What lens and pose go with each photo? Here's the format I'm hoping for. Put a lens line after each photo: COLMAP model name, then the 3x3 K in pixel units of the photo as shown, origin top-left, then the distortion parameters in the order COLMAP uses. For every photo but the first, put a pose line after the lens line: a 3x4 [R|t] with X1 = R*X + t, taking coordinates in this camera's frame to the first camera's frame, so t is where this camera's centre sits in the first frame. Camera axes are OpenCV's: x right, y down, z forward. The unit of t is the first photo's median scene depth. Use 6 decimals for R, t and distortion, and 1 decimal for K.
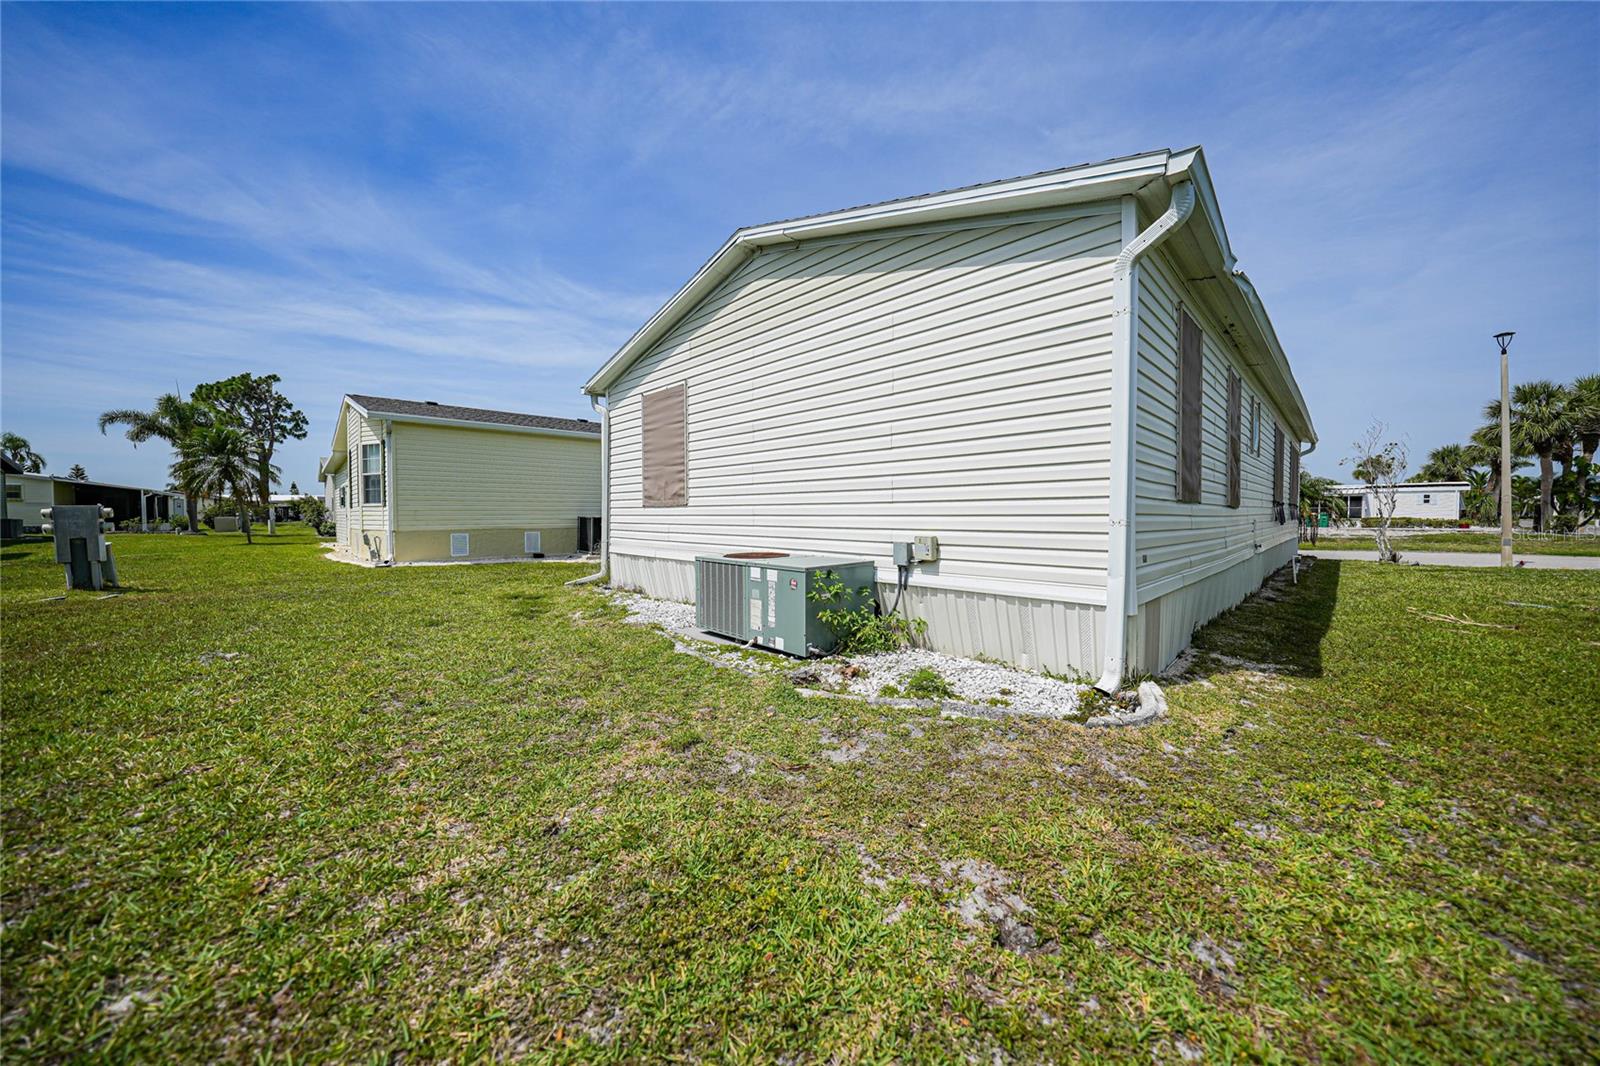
lens RADIAL K [[555.0, 0, 805.7], [0, 555.0, 529.0], [0, 0, 1]] dist [-0.025436, 0.005669]
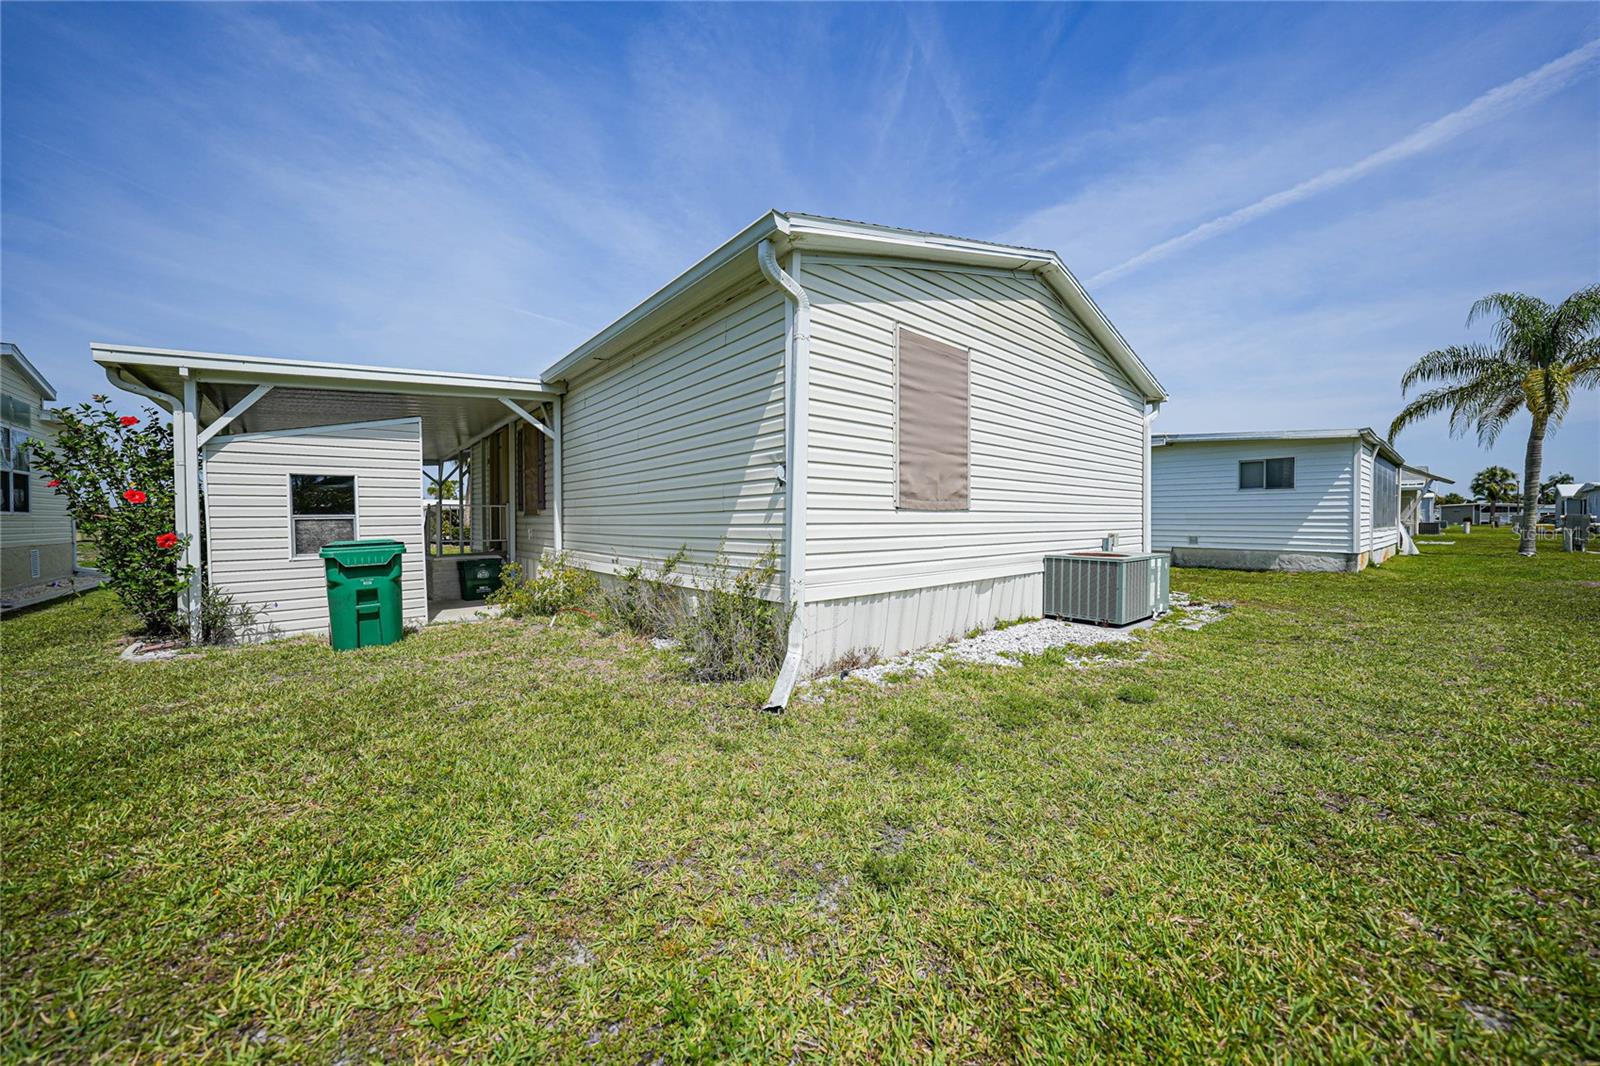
lens RADIAL K [[555.0, 0, 795.5], [0, 555.0, 531.5], [0, 0, 1]] dist [-0.025436, 0.005669]
pose [[0.090390, -0.020932, 0.995686, -1.428188], [0.020155, 0.999613, 0.019185, -0.045364], [-0.995703, 0.018334, 0.090777, 1.654540]]
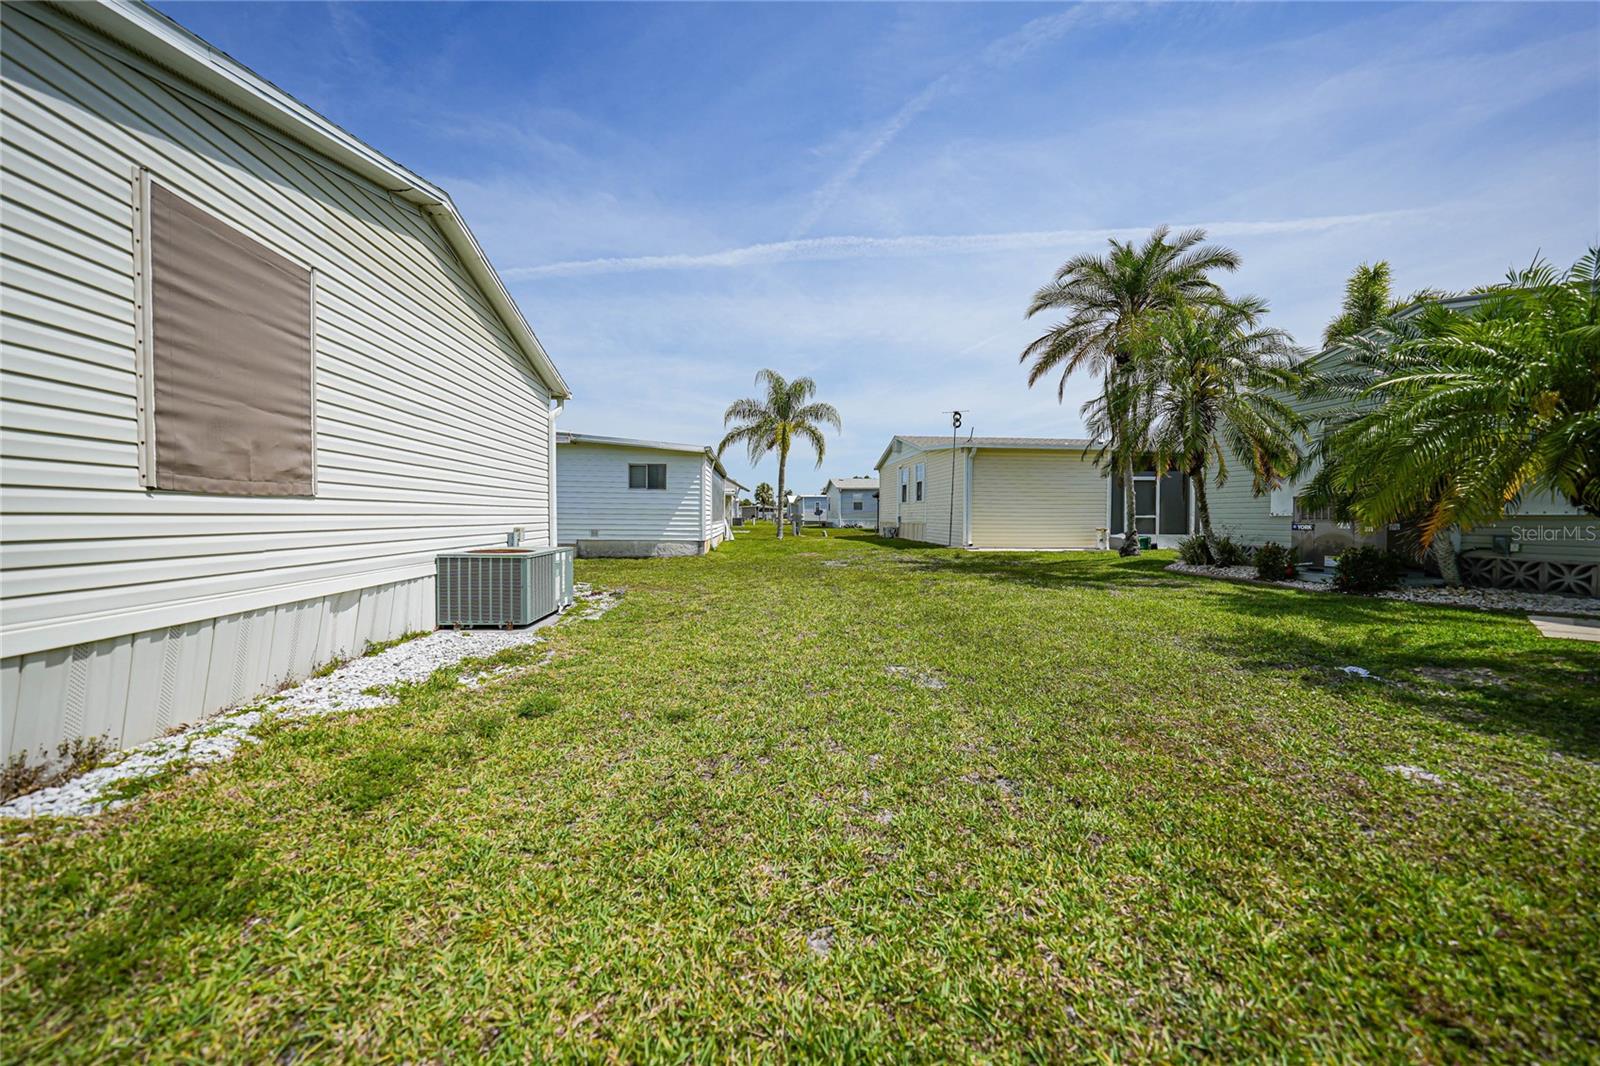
lens RADIAL K [[555.0, 0, 810.2], [0, 555.0, 530.3], [0, 0, 1]] dist [-0.025436, 0.005669]
pose [[-0.788159, -0.021136, 0.615109, -1.324329], [0.004160, 0.999204, 0.039664, -0.040434], [-0.615458, 0.033821, -0.787444, 1.586987]]
